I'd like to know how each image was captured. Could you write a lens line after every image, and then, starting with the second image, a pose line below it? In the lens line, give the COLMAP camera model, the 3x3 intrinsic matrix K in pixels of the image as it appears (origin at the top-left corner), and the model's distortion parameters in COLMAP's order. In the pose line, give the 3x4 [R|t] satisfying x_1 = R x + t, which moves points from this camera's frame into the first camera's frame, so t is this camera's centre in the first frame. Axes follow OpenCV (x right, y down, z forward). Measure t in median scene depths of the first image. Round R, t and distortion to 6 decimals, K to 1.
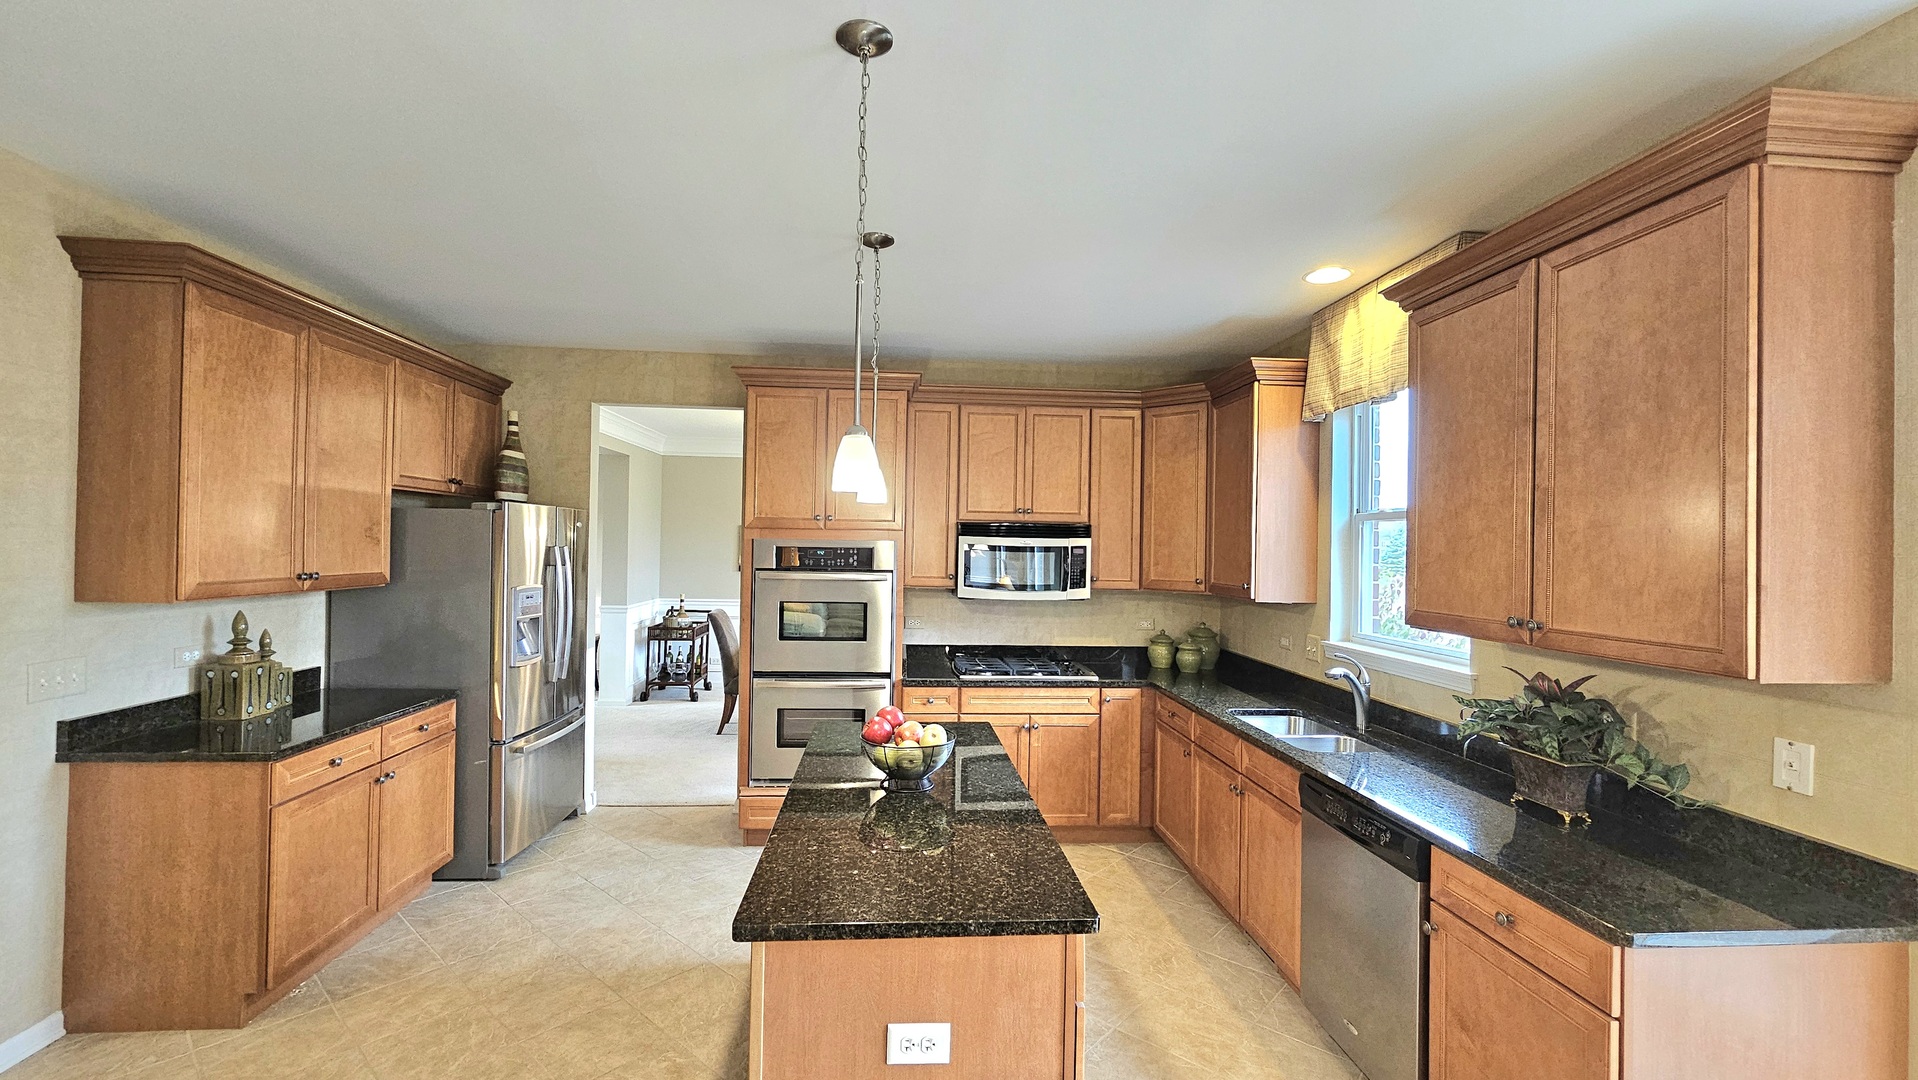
lens RADIAL K [[783.4, 0, 956.3], [0, 783.4, 544.0], [0, 0, 1]] dist [-0.003384, 0.001115]
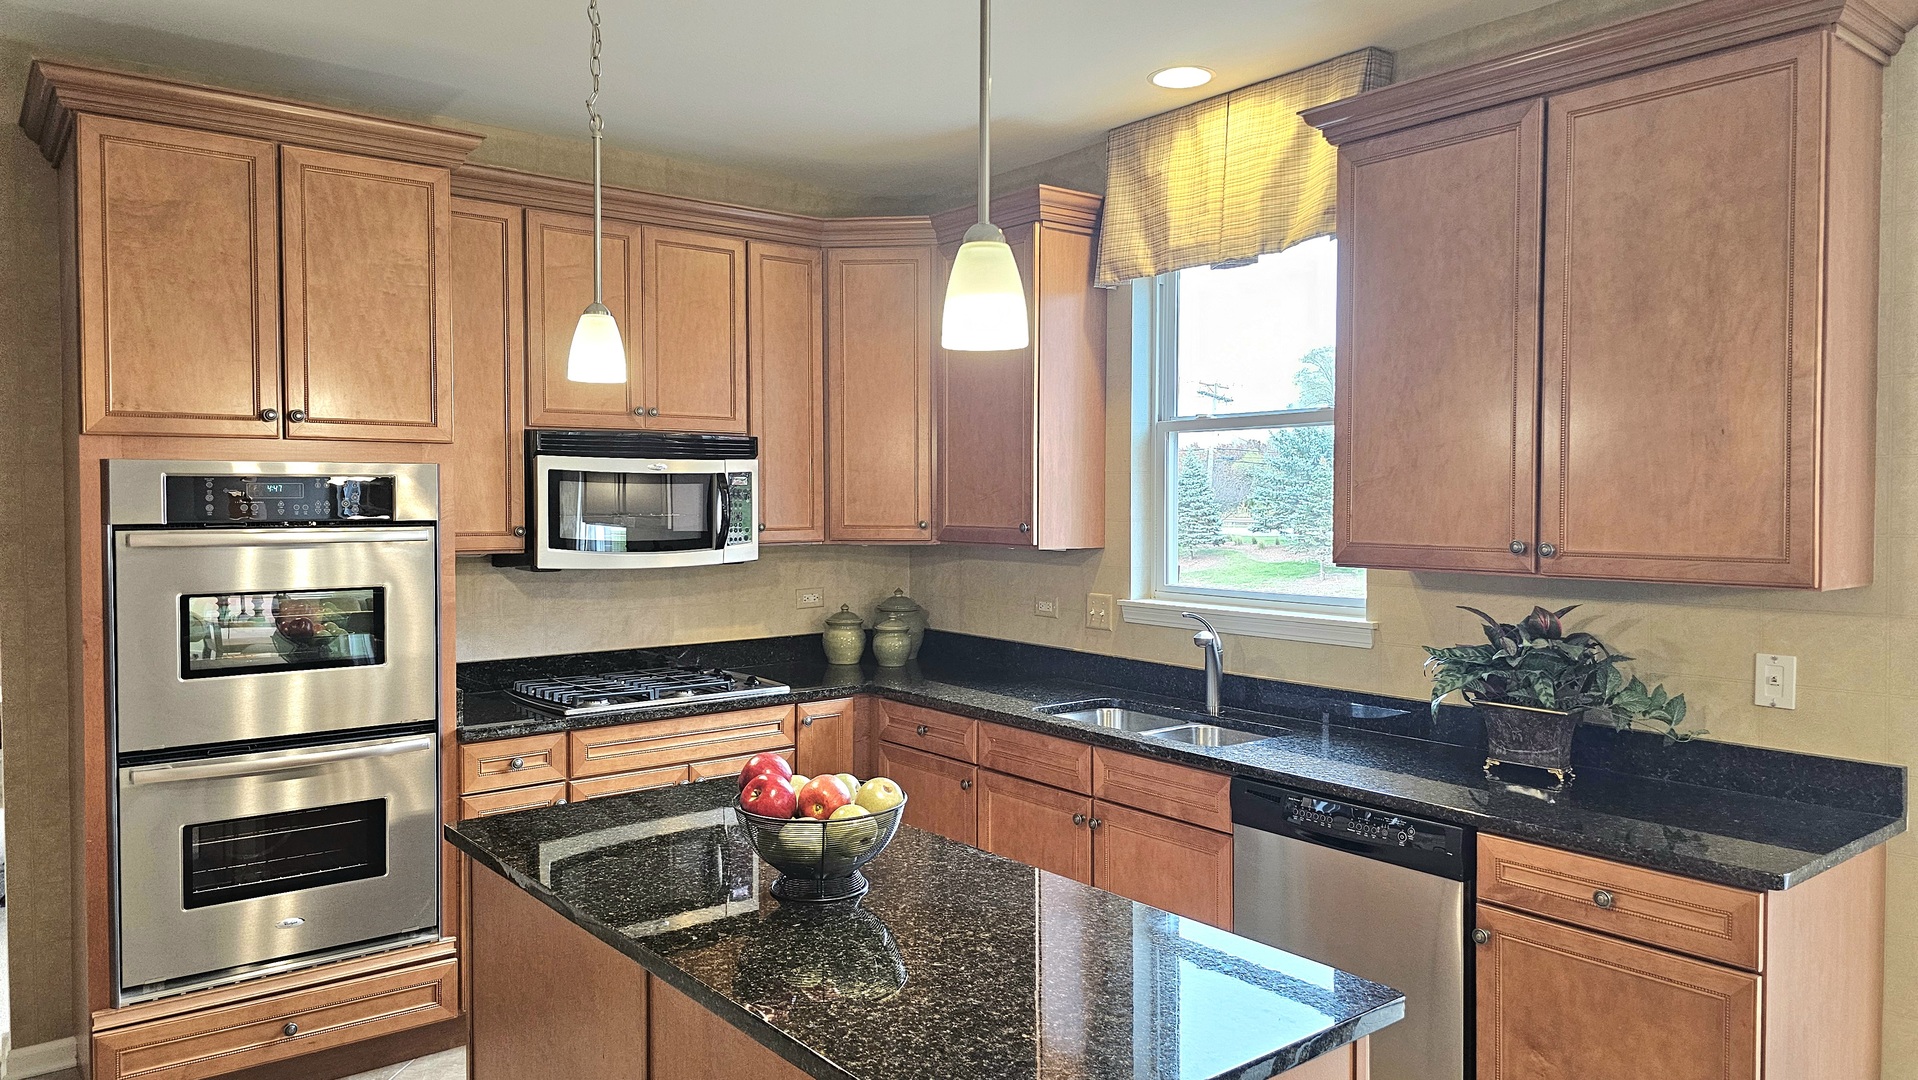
lens RADIAL K [[1280.7, 0, 948.0], [0, 1280.7, 533.1], [0, 0, 1]] dist [0.046443, -0.031677]
pose [[0.827474, -0.035050, 0.560409, -0.360419], [0.013538, 0.999005, 0.042492, 0.013338], [-0.561340, -0.027574, 0.827125, 0.148758]]
